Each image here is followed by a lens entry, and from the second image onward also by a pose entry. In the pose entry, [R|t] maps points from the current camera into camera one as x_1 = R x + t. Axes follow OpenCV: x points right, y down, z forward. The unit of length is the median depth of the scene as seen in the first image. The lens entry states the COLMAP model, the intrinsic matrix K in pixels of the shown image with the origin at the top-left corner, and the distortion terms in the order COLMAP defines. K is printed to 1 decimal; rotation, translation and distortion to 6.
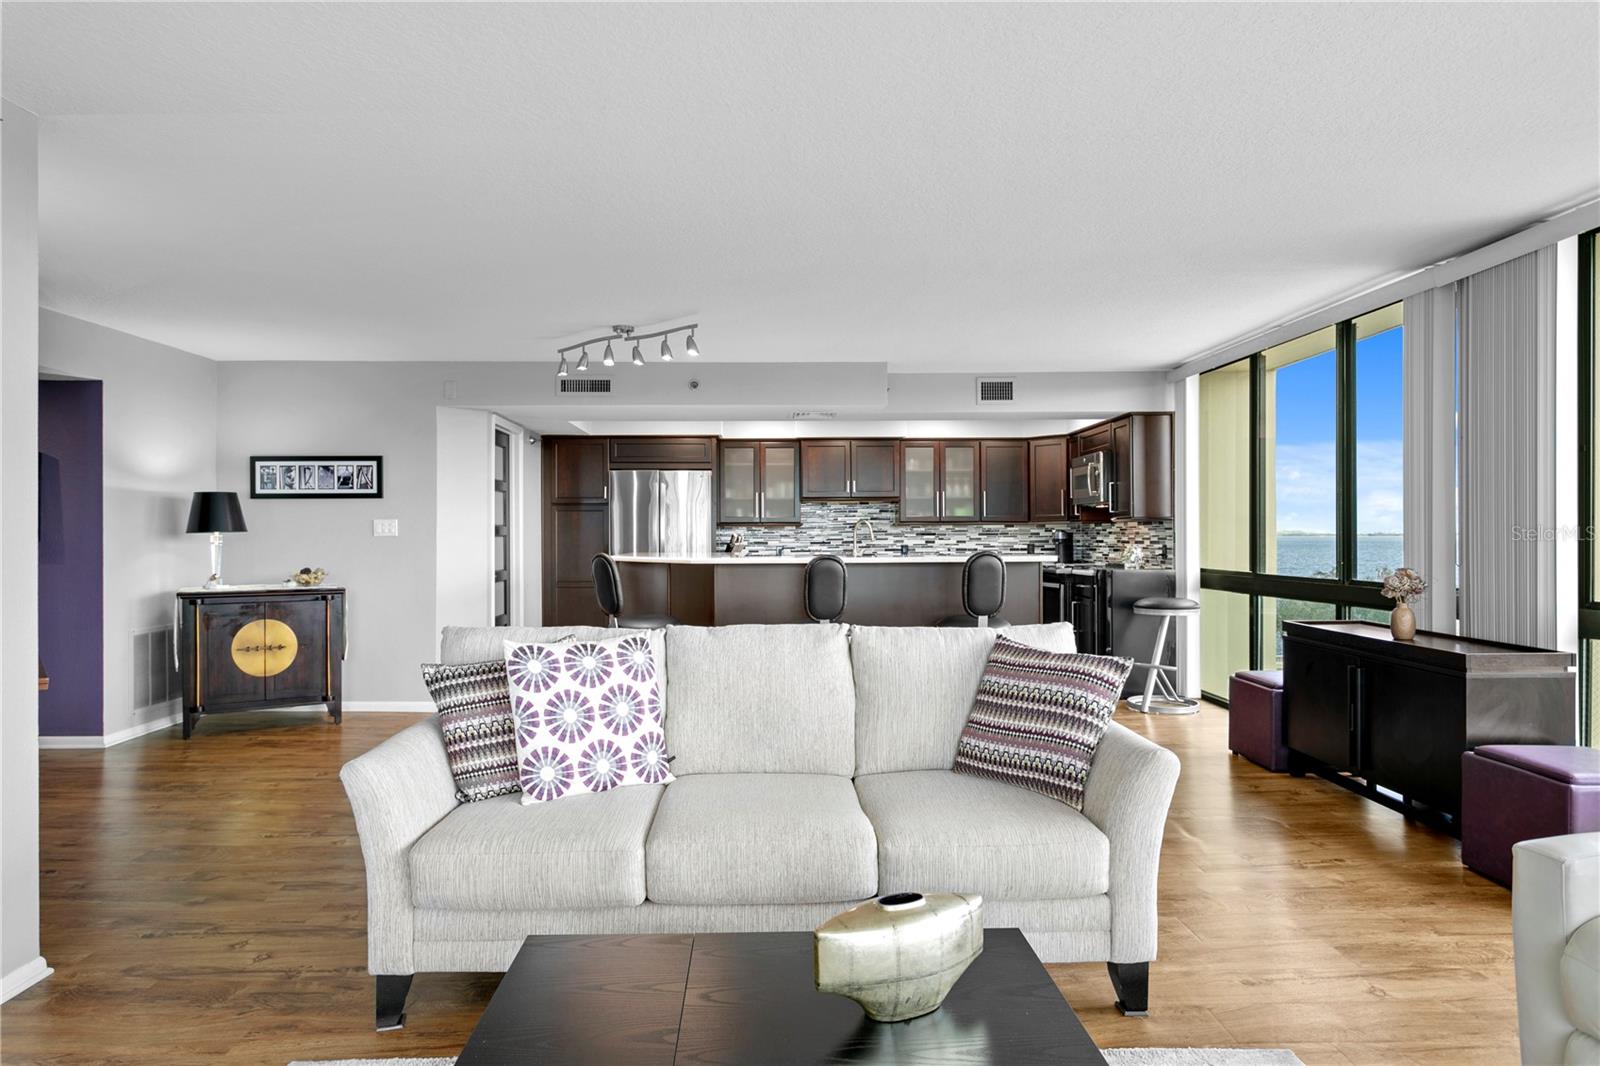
lens RADIAL K [[910.0, 0, 779.5], [0, 910.0, 540.4], [0, 0, 1]] dist [-0.003727, 0.002212]
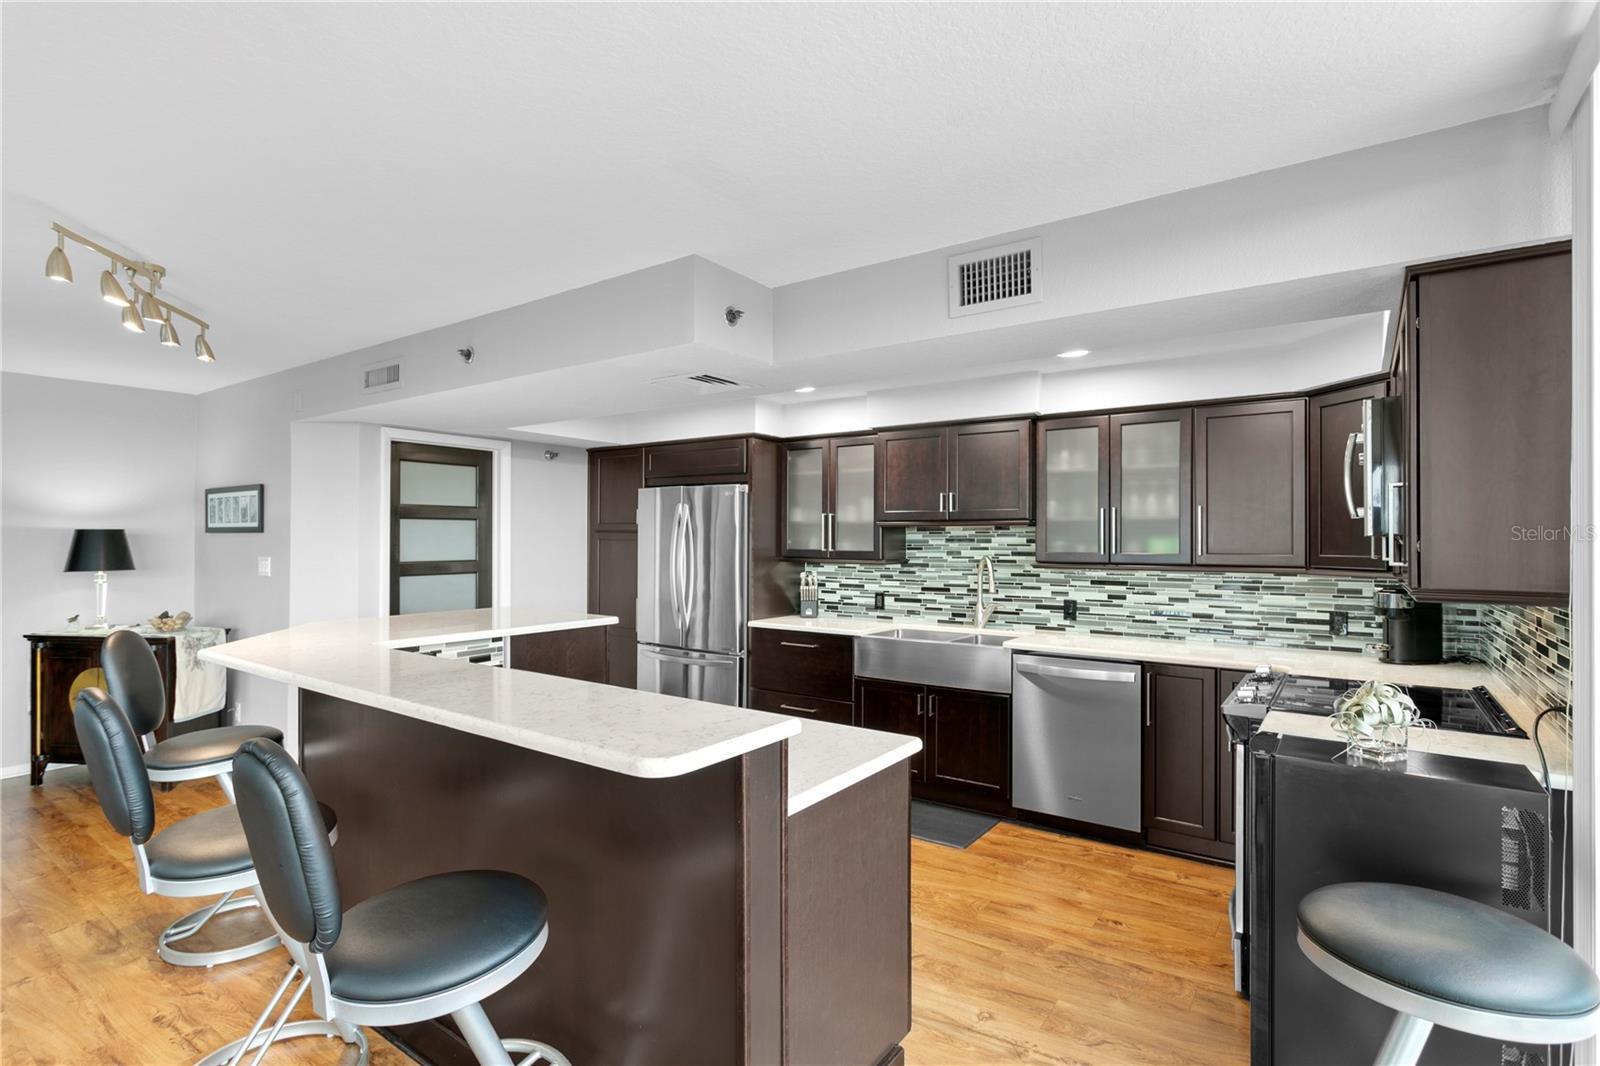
lens RADIAL K [[784.6, 0, 780.6], [0, 784.6, 537.9], [0, 0, 1]] dist [-0.003409, -0.000577]
pose [[0.797416, 0.006178, -0.603398, 0.428343], [-0.010755, 0.999934, -0.003975, -0.044932], [0.603334, 0.009659, 0.797430, 0.723833]]
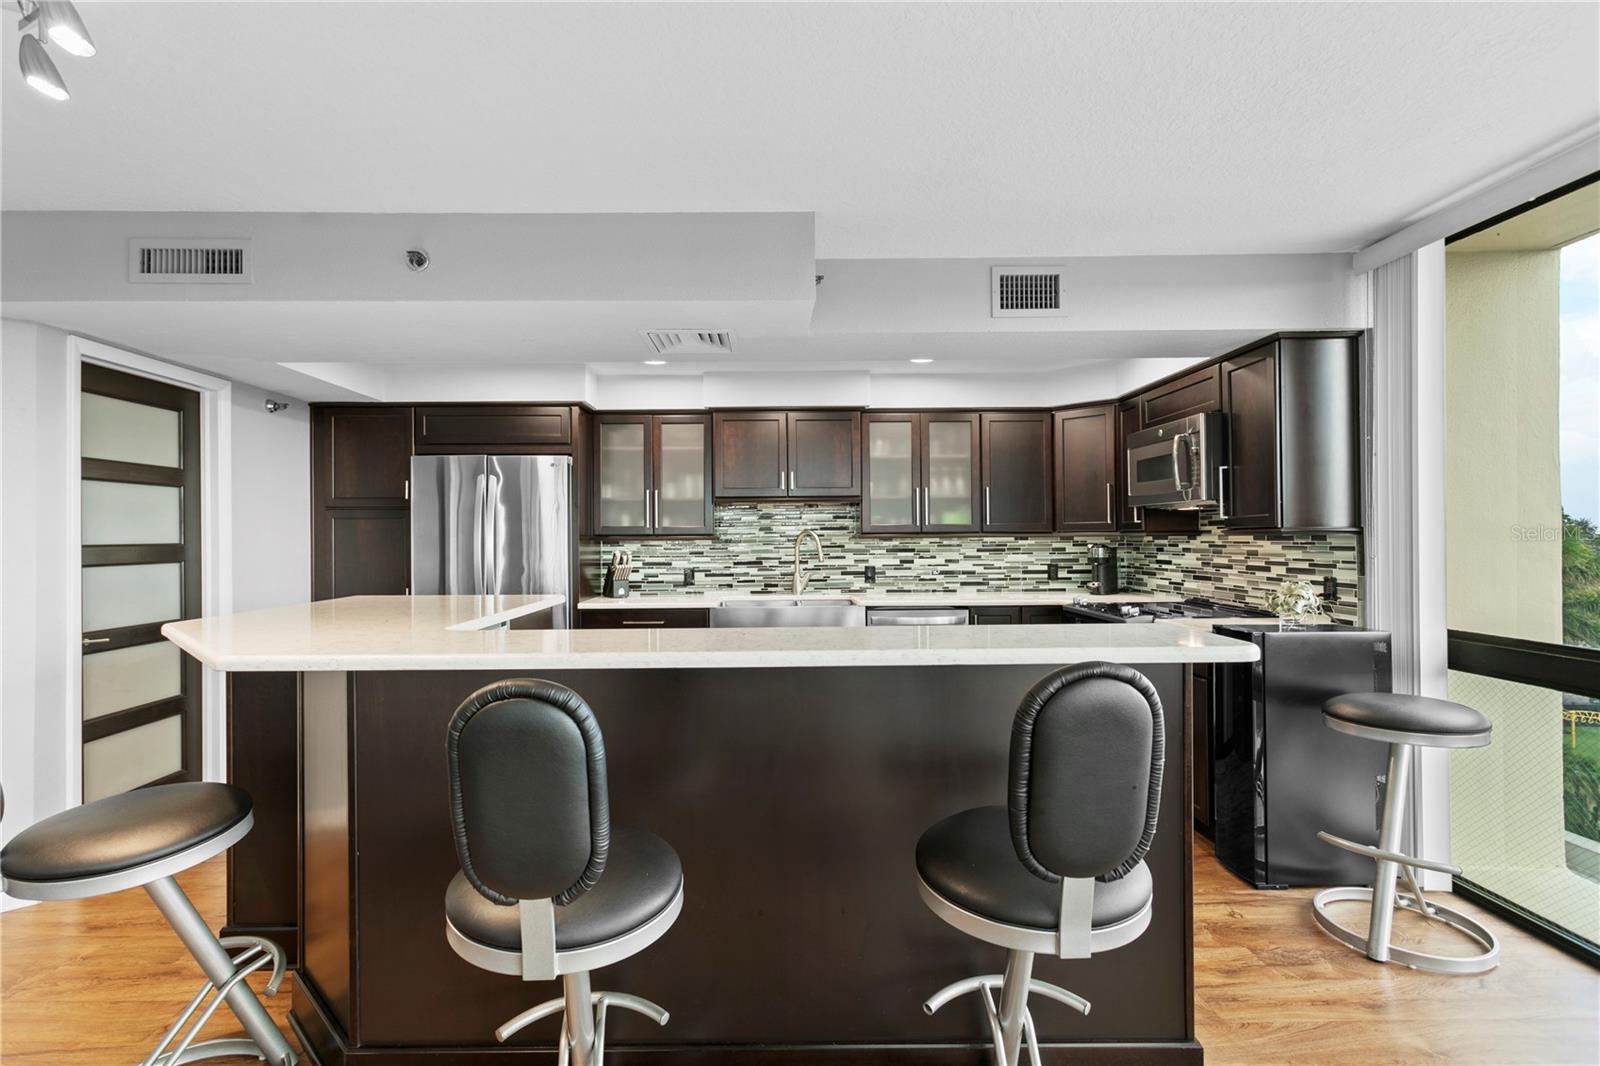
lens RADIAL K [[764.2, 0, 779.6], [0, 764.2, 536.3], [0, 0, 1]] dist [0.001715, 0.001463]
pose [[0.999989, -0.002901, -0.003770, 0.104842], [0.002879, 0.999979, -0.005797, -0.021228], [0.003787, 0.005786, 0.999976, 0.618004]]
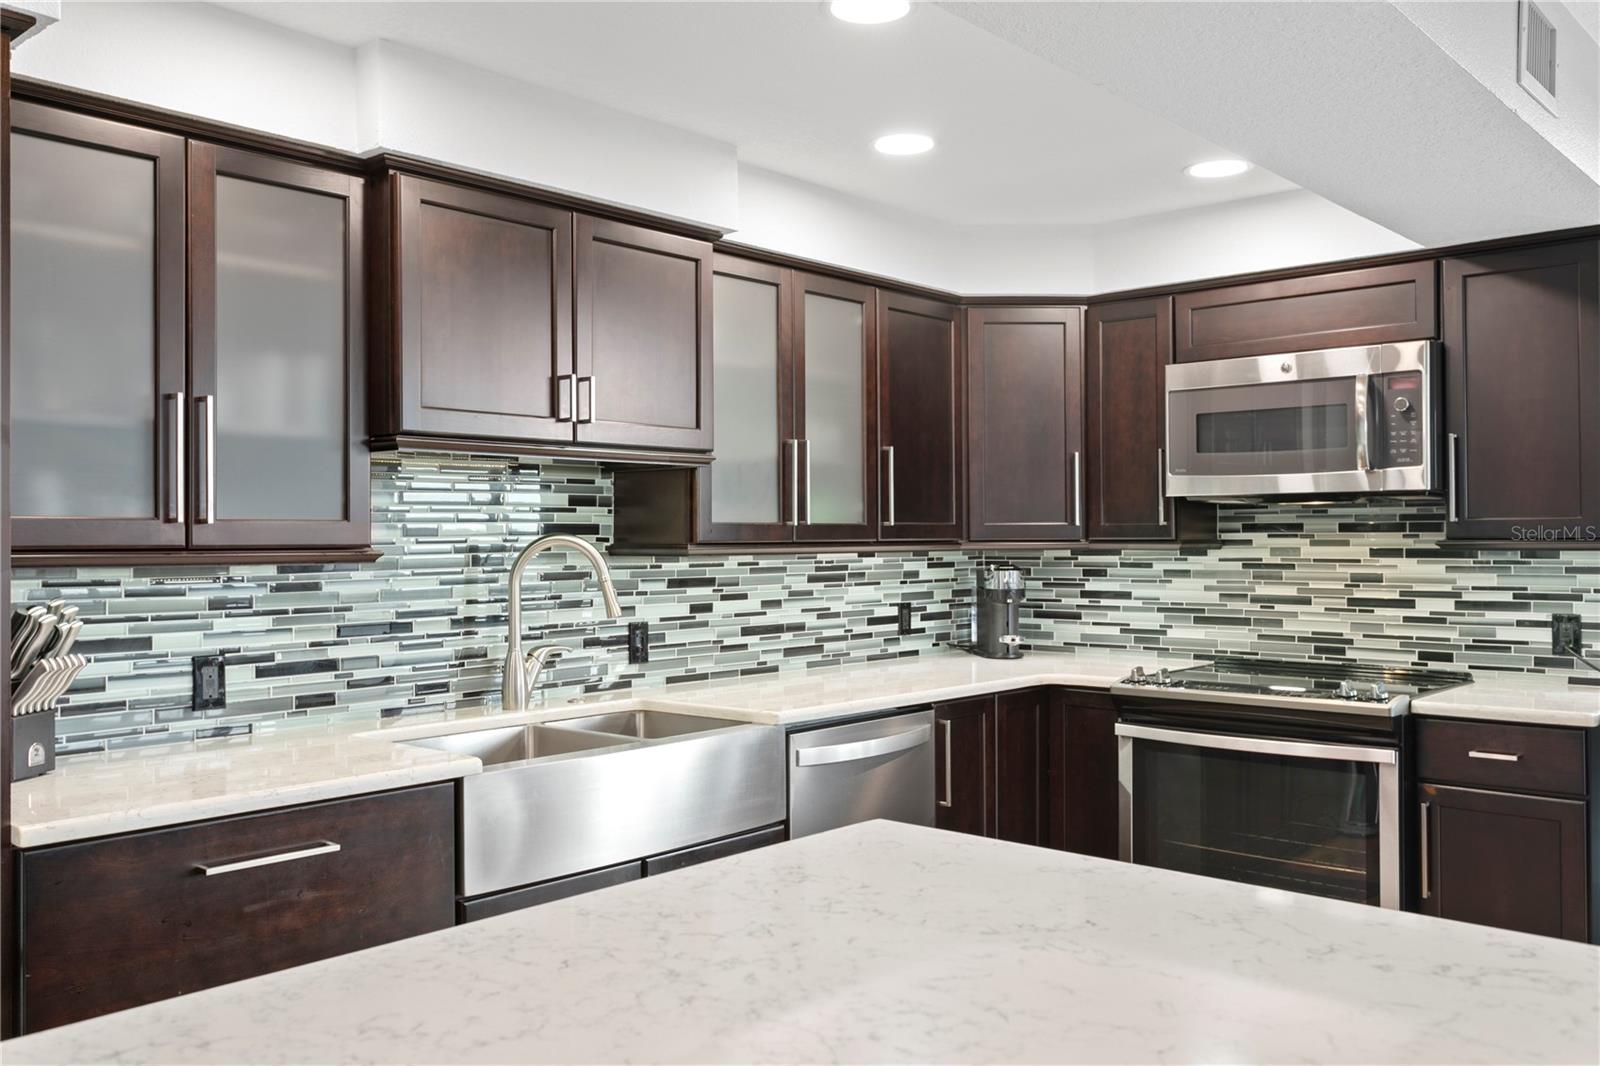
lens RADIAL K [[1354.5, 0, 776.1], [0, 1354.5, 532.6], [0, 0, 1]] dist [0.014529, 0.003493]
pose [[0.677127, 0.004052, 0.735855, -0.212661], [0.004812, 0.999939, -0.009933, -0.027388], [-0.735850, 0.010267, 0.677067, 1.003478]]
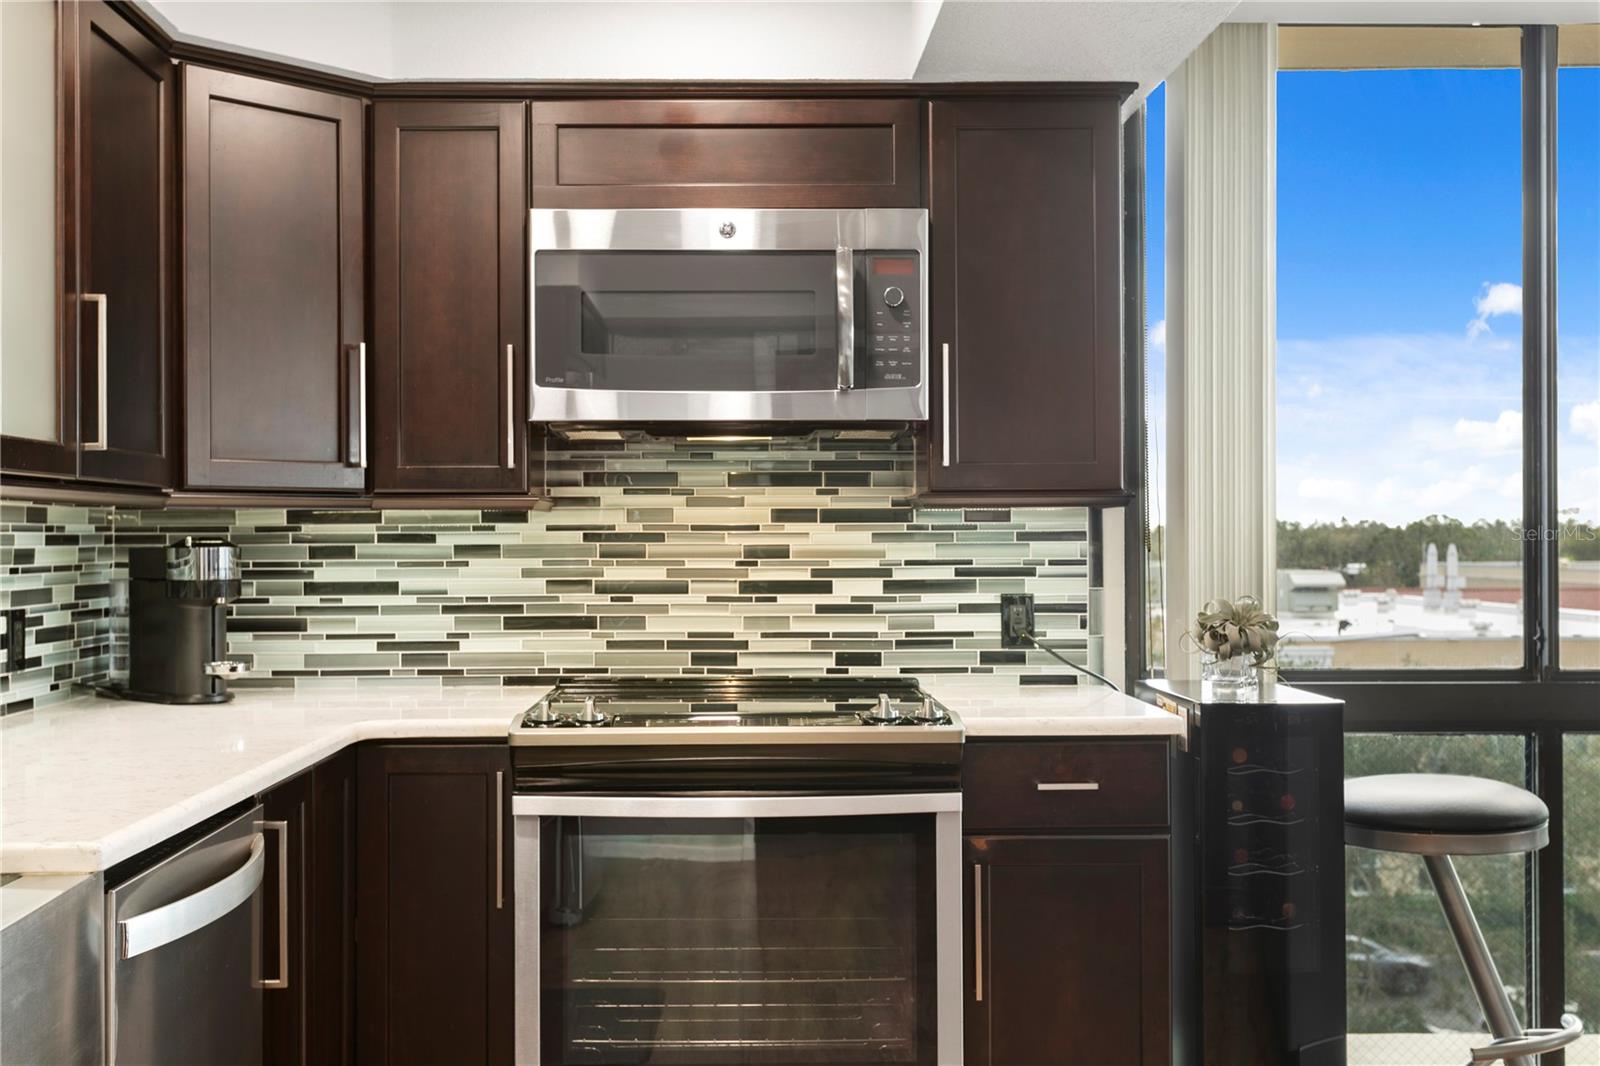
lens RADIAL K [[1735.9, 0, 775.0], [0, 1735.9, 534.0], [0, 0, 1]] dist [-0.003280, -0.006547]
pose [[-0.011014, 0.007288, 0.999913, -0.117203], [0.008008, 0.999942, -0.007200, -0.011841], [-0.999907, 0.007928, -0.011071, 1.251420]]
